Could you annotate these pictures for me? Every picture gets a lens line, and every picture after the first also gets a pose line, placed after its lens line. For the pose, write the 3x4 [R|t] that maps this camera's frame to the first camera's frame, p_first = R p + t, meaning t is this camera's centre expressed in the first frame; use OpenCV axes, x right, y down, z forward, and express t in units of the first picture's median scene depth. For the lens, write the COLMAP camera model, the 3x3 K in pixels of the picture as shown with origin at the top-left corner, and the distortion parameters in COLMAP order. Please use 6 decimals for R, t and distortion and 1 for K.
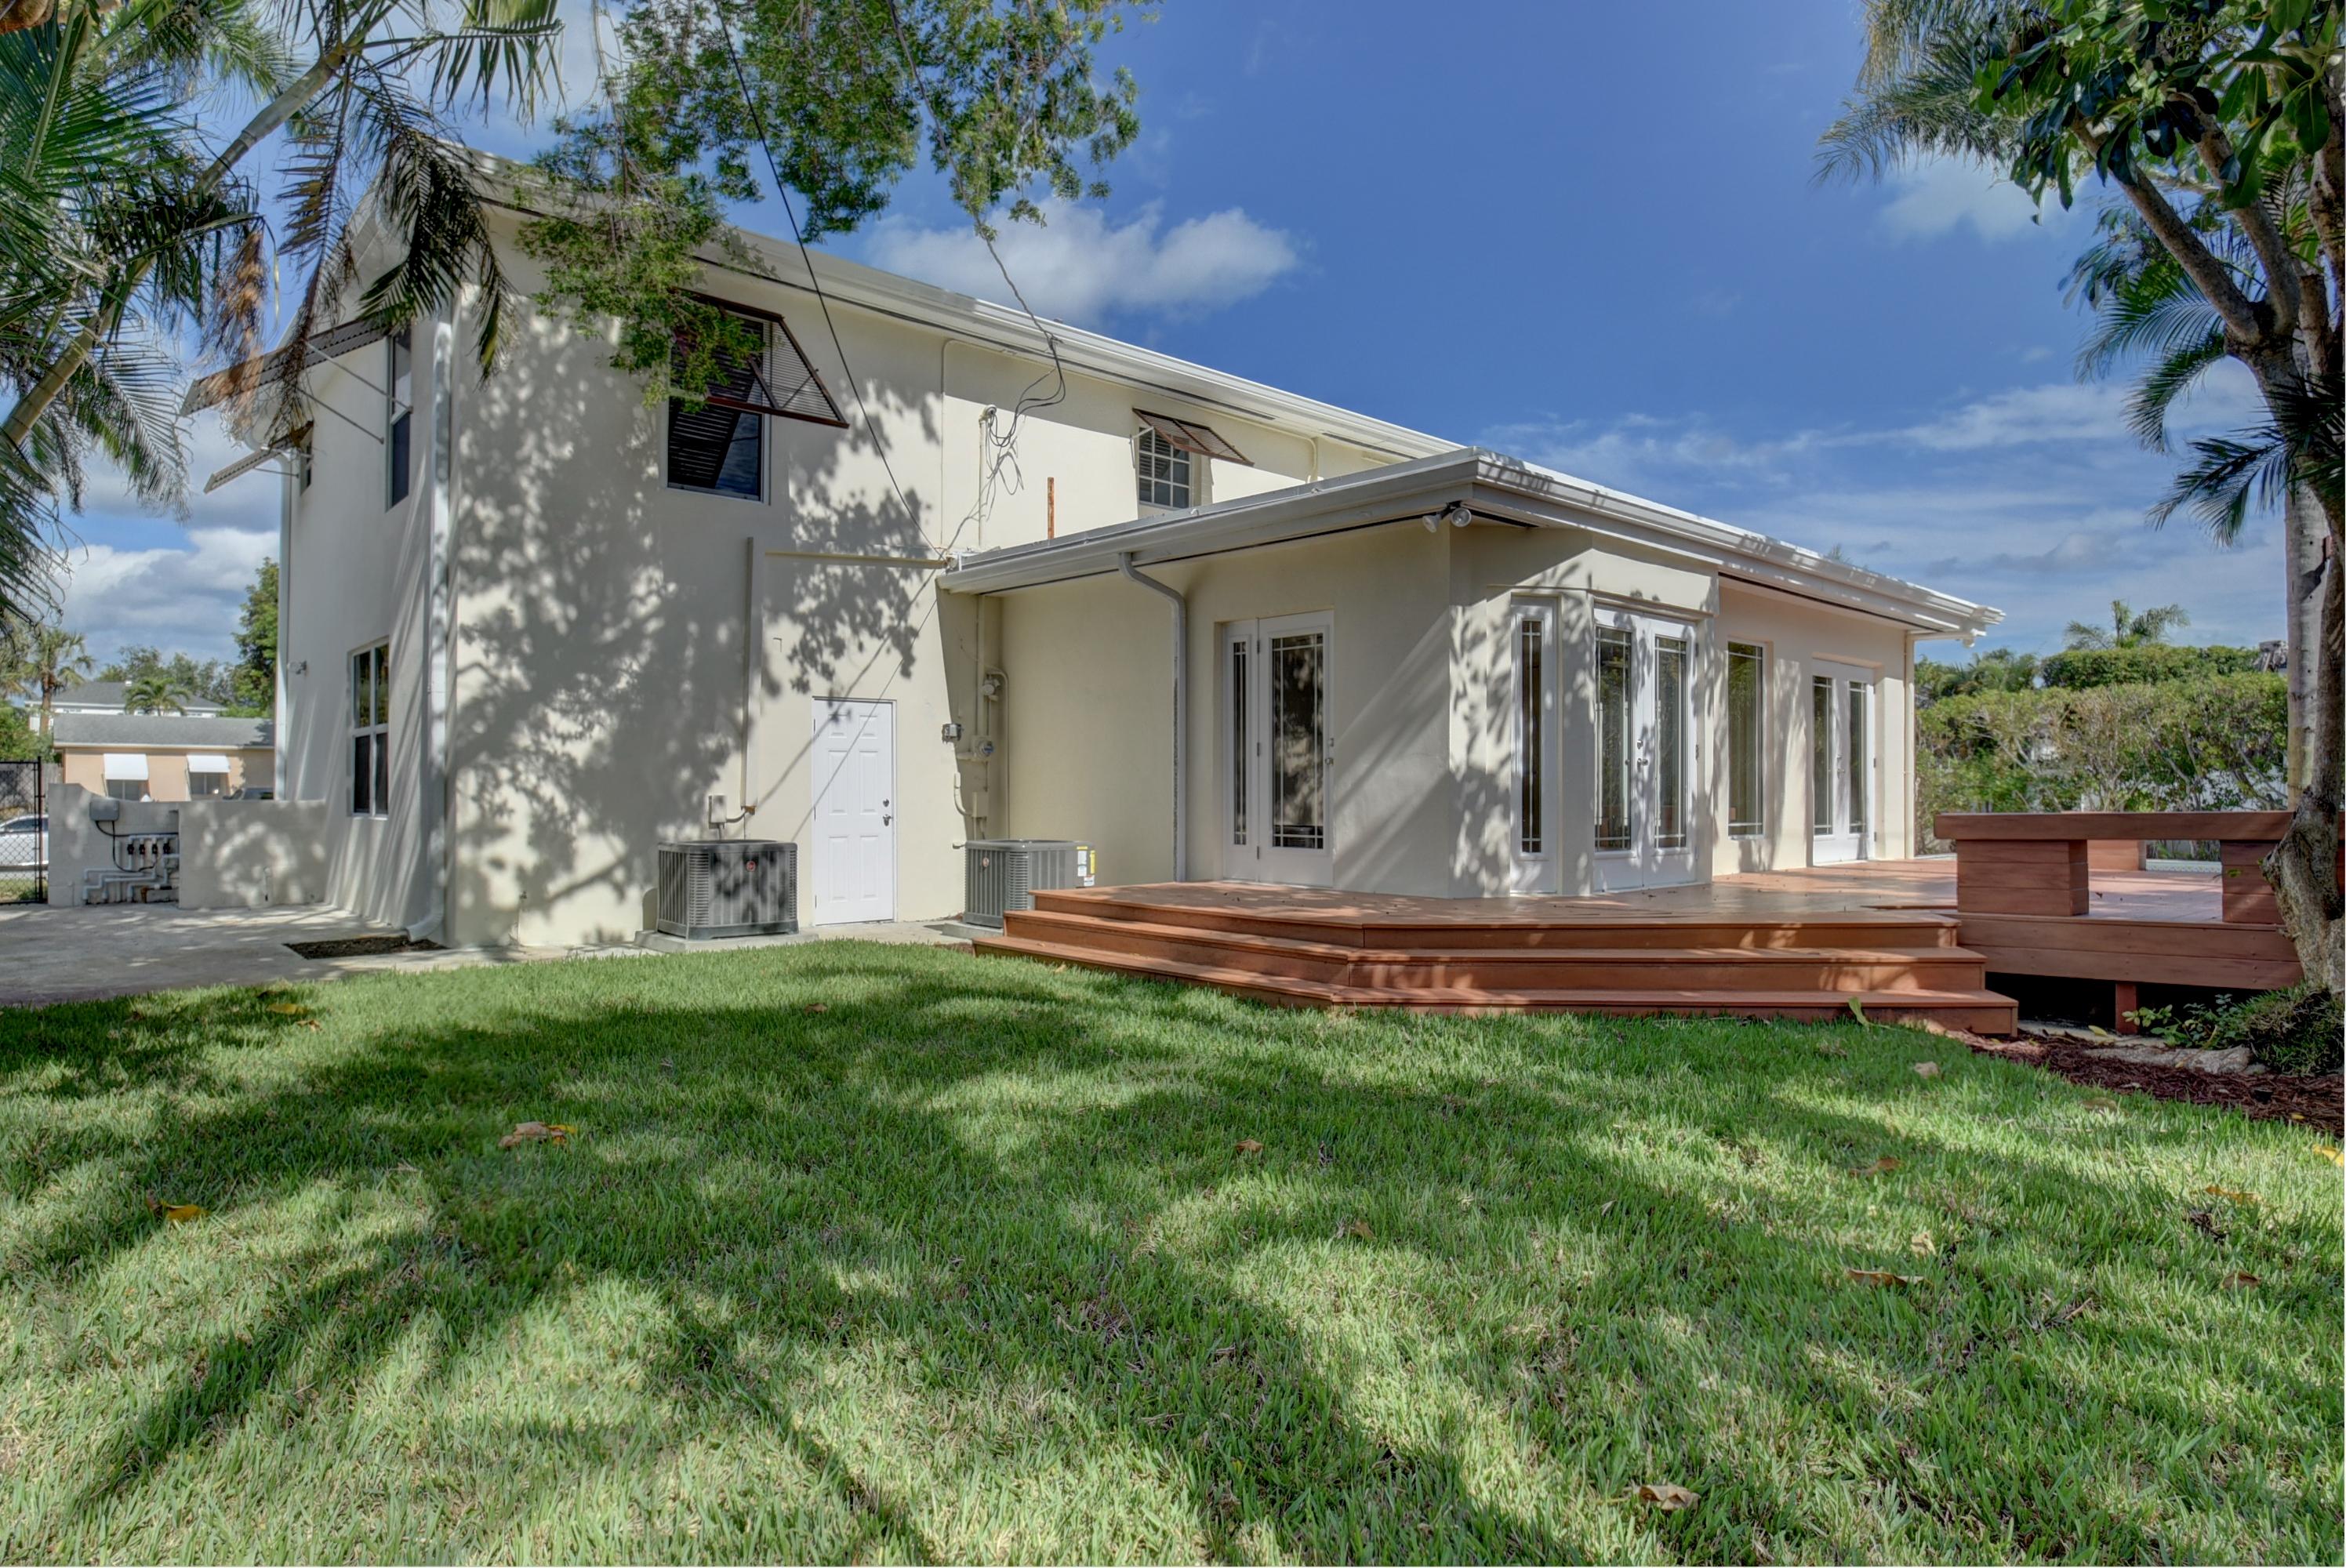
lens RADIAL K [[1368.9, 0, 1173.0], [0, 1368.9, 784.0], [0, 0, 1]] dist [-0.002049, -0.000452]
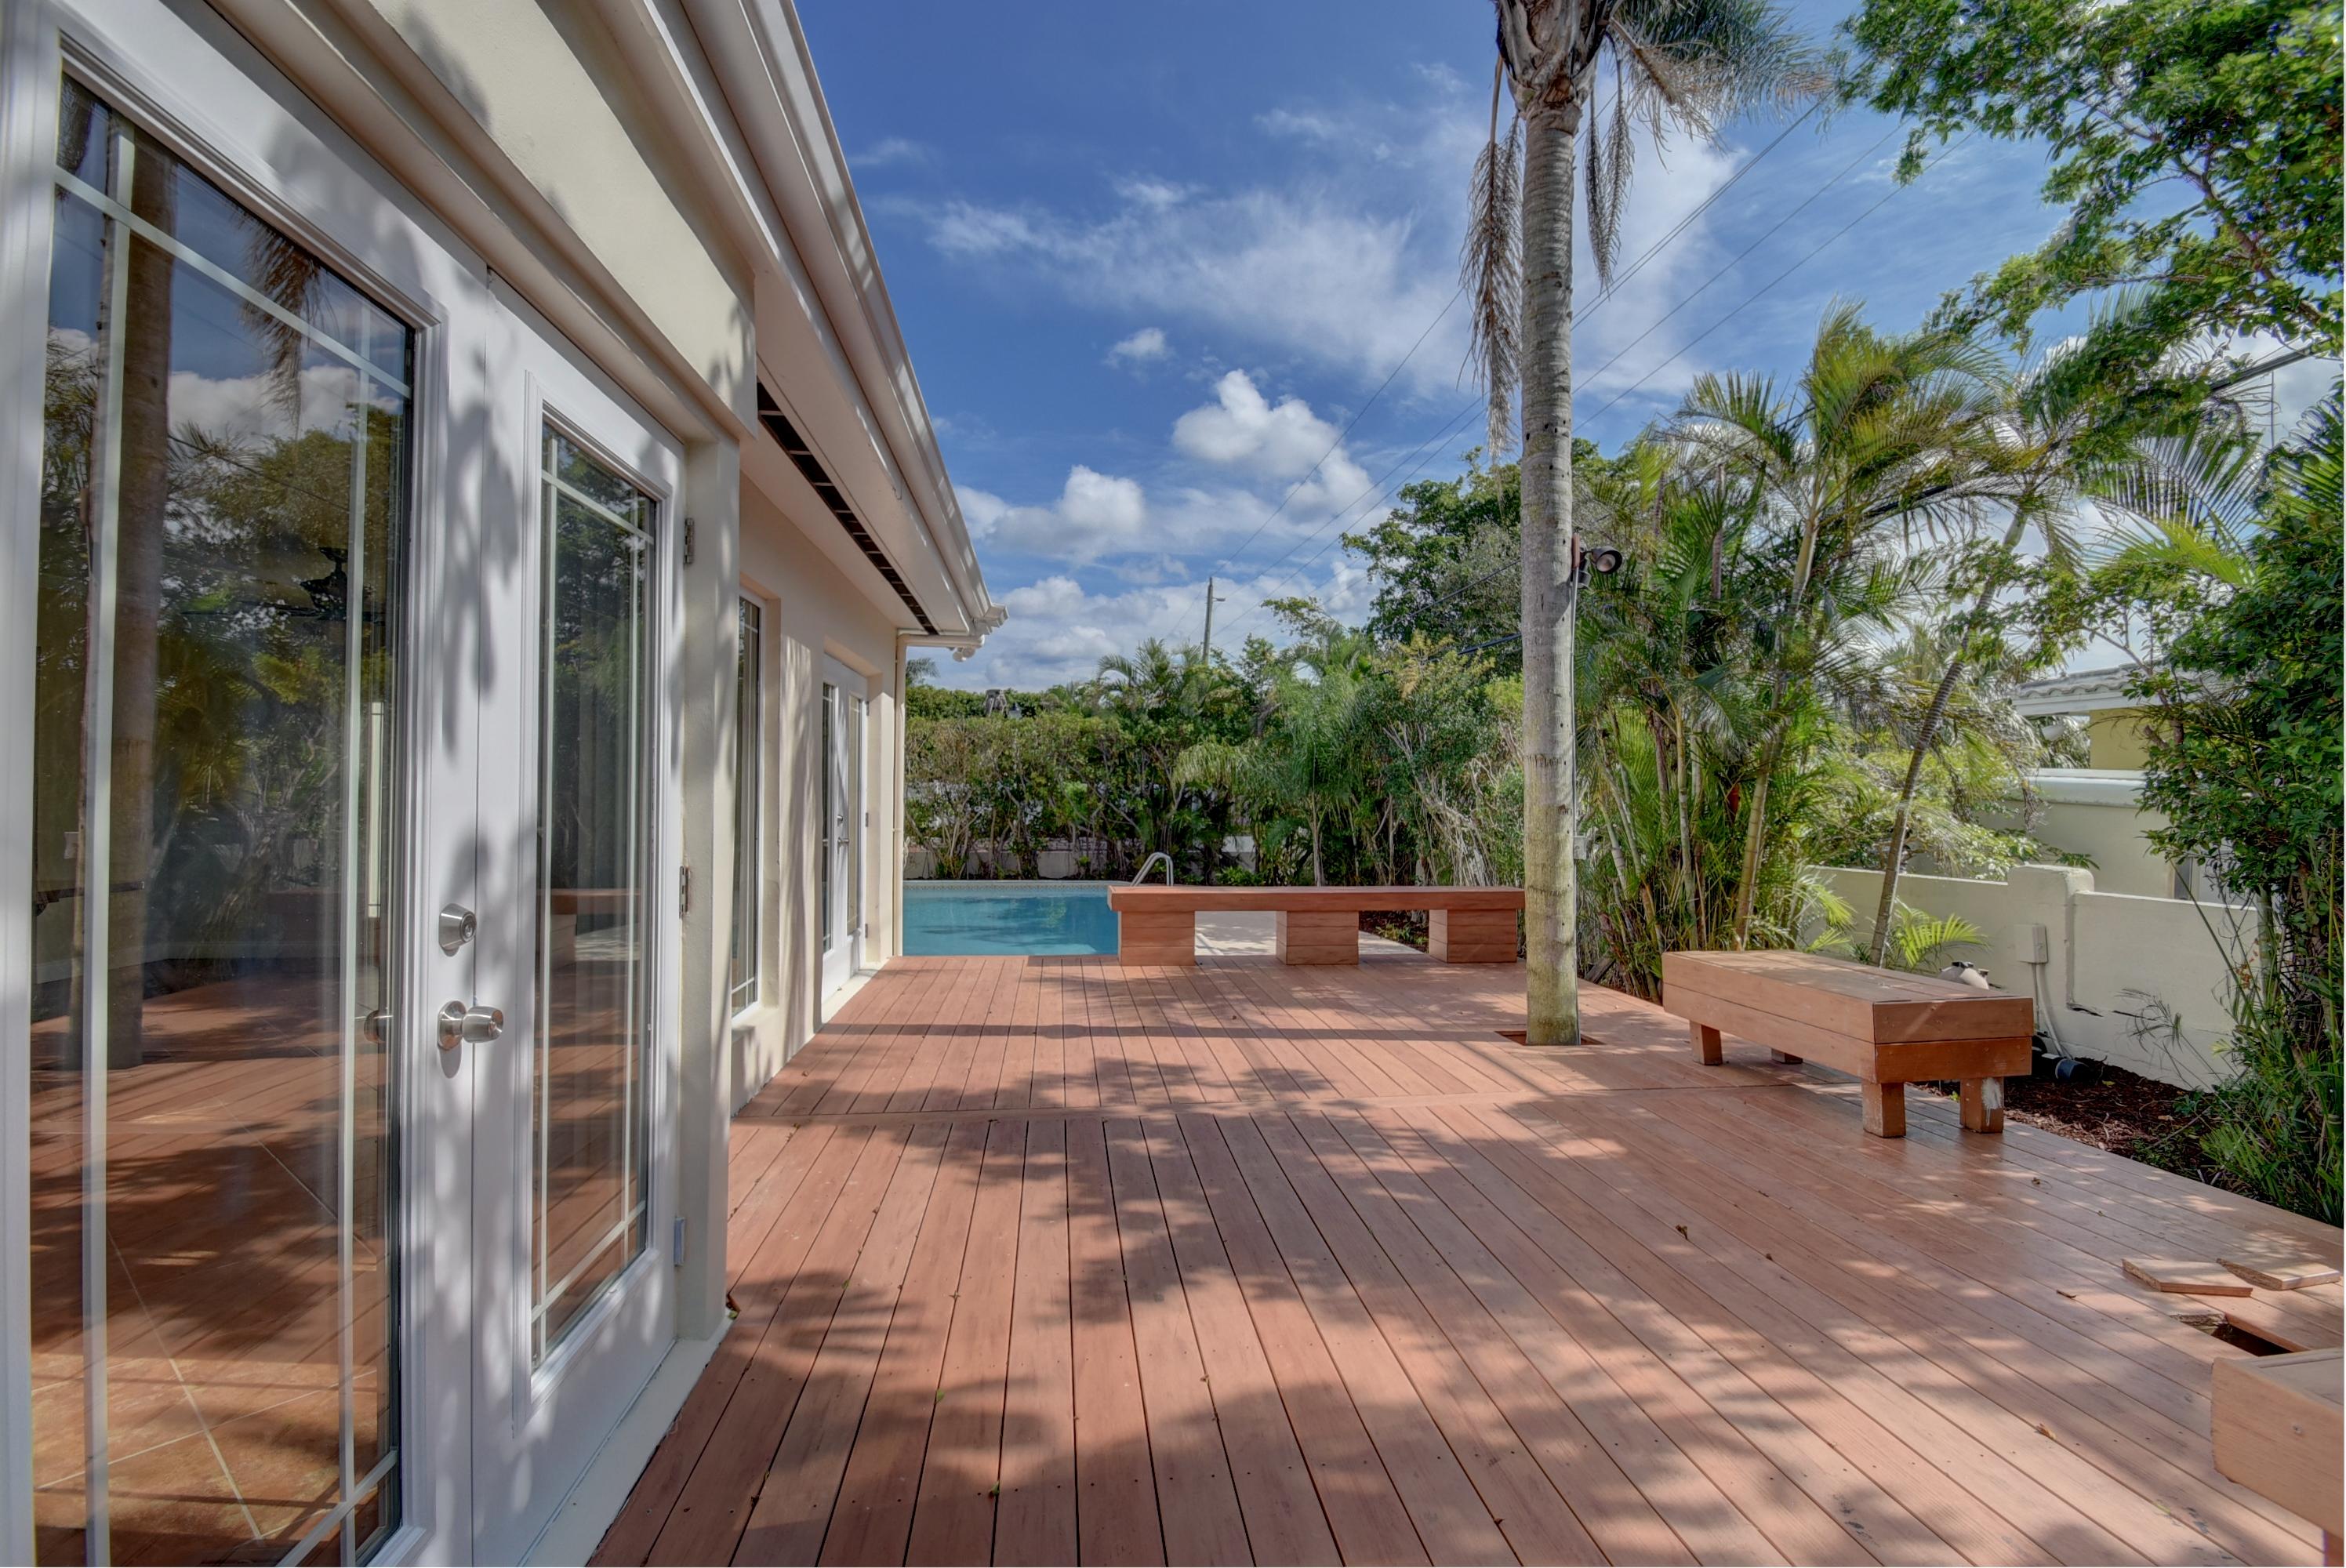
lens RADIAL K [[1036.3, 0, 1165.1], [0, 1036.3, 775.9], [0, 0, 1]] dist [-0.002107, -0.000086]
pose [[0.600509, 0.010602, 0.799547, 0.281081], [-0.011461, 0.999923, -0.004651, -0.050575], [-0.799536, -0.006371, 0.600585, 0.822135]]
